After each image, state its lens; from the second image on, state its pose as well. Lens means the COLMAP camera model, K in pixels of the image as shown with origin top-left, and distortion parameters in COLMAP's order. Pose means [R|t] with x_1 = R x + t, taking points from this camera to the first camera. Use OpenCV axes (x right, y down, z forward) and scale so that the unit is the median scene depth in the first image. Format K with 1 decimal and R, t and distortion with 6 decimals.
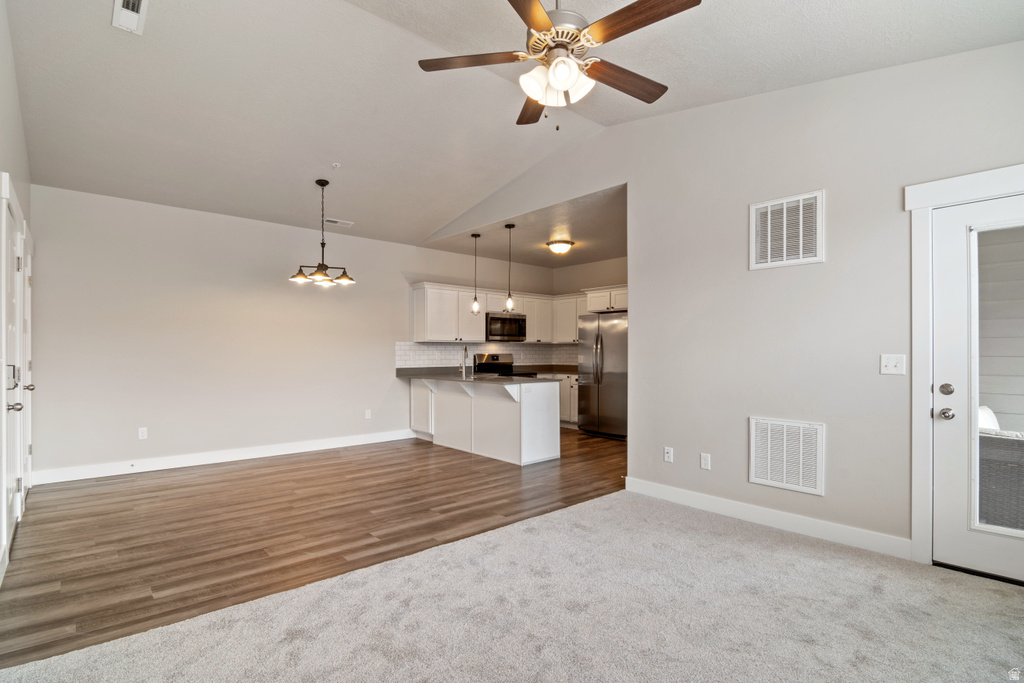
lens RADIAL K [[499.6, 0, 506.6], [0, 499.6, 346.7], [0, 0, 1]] dist [-0.003774, -0.000407]
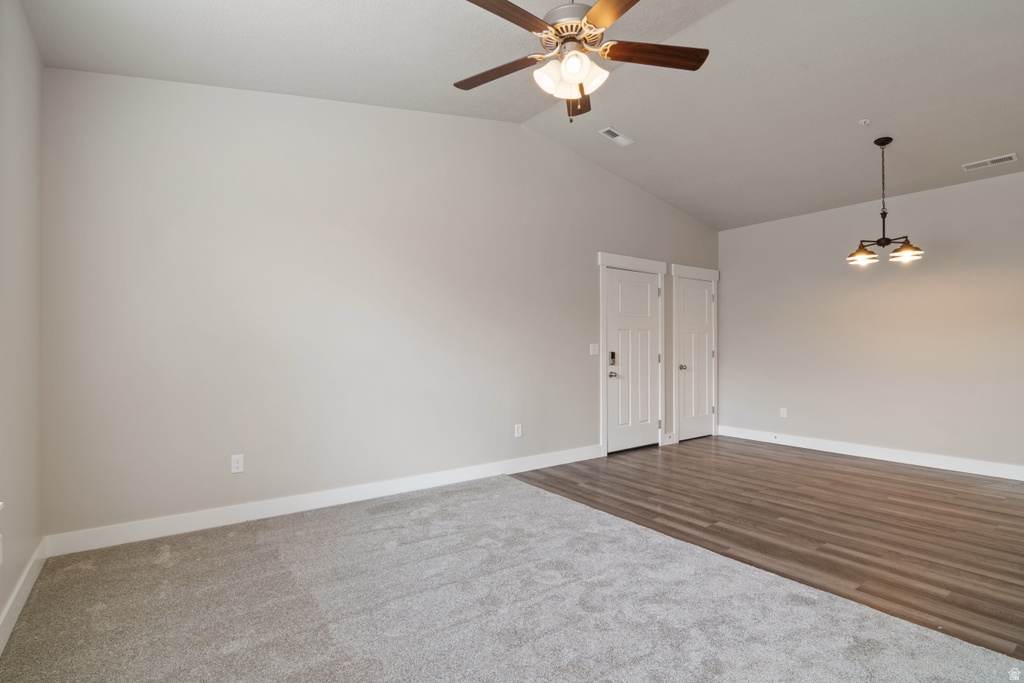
lens RADIAL K [[499.6, 0, 506.6], [0, 499.6, 346.7], [0, 0, 1]] dist [-0.003774, -0.000407]
pose [[-0.087288, 0.000113, -0.996183, 0.519039], [0.014035, 0.999901, -0.001116, 0.008058], [0.996084, -0.014078, -0.087281, 0.443027]]
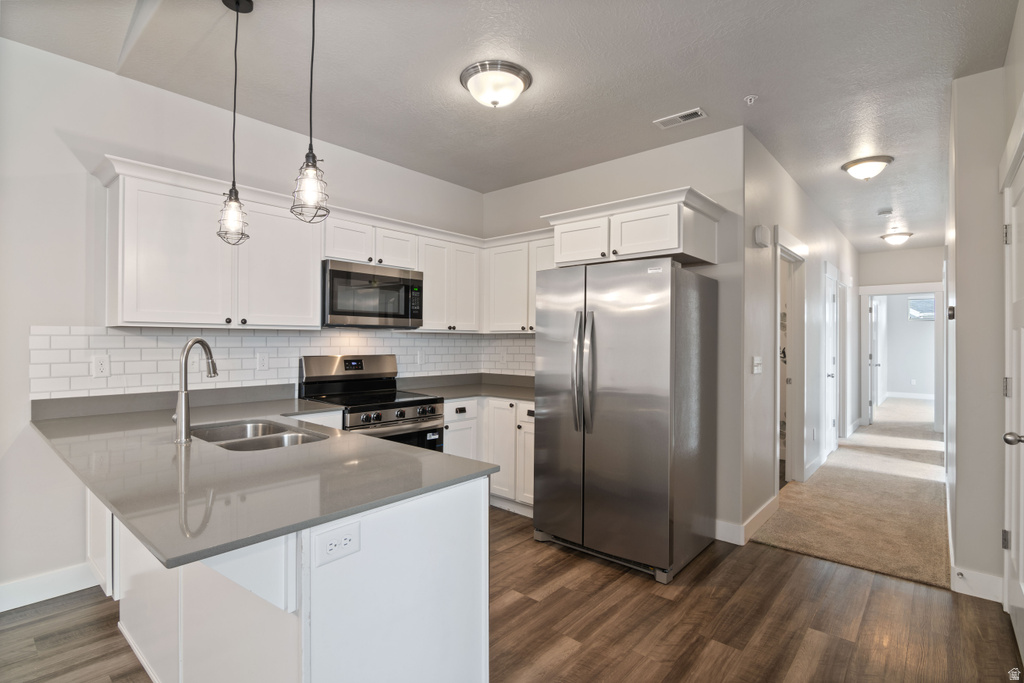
lens RADIAL K [[495.9, 0, 506.0], [0, 495.9, 339.8], [0, 0, 1]] dist [-0.010016, -0.000024]
pose [[0.991958, 0.006944, 0.126380, 0.092018], [-0.008014, 0.999936, 0.007963, -0.007255], [-0.126316, -0.008912, 0.991950, 0.844945]]
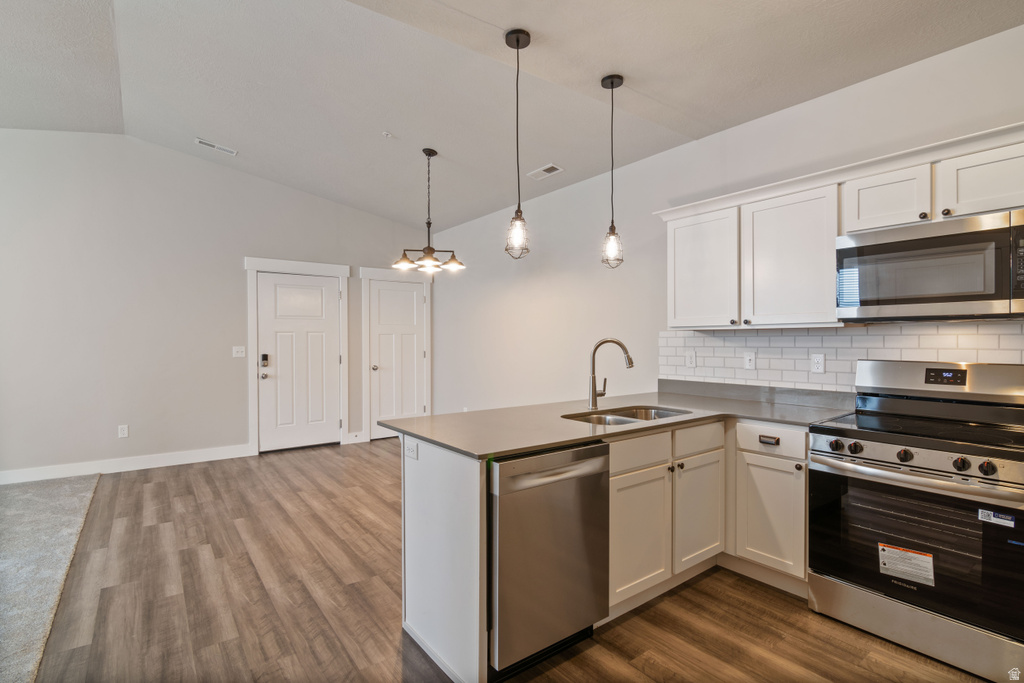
lens RADIAL K [[495.9, 0, 506.0], [0, 495.9, 339.8], [0, 0, 1]] dist [-0.010016, -0.000024]
pose [[-0.091271, 0.001679, -0.995825, 0.471675], [0.012442, 0.999922, 0.000545, -0.004175], [0.995748, -0.012340, -0.091285, 1.211495]]
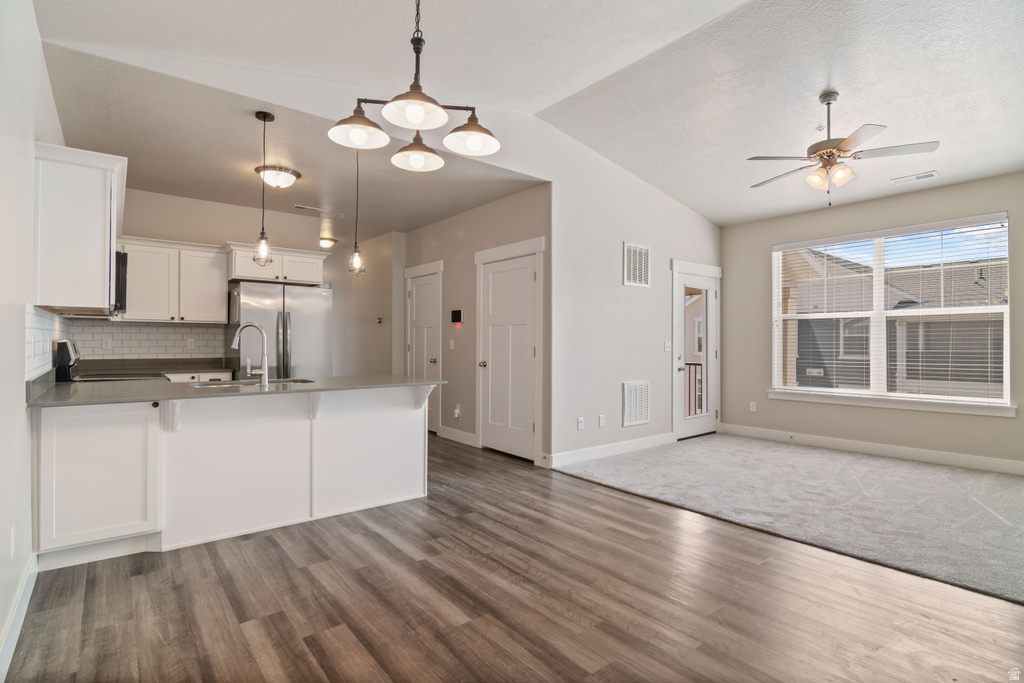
lens RADIAL K [[501.0, 0, 507.7], [0, 501.0, 337.9], [0, 0, 1]] dist [-0.004437, -0.000719]
pose [[0.049261, 0.007283, 0.998759, -0.735567], [-0.017004, 0.999835, -0.006452, 0.014267], [-0.998641, -0.016665, 0.049377, 0.914836]]
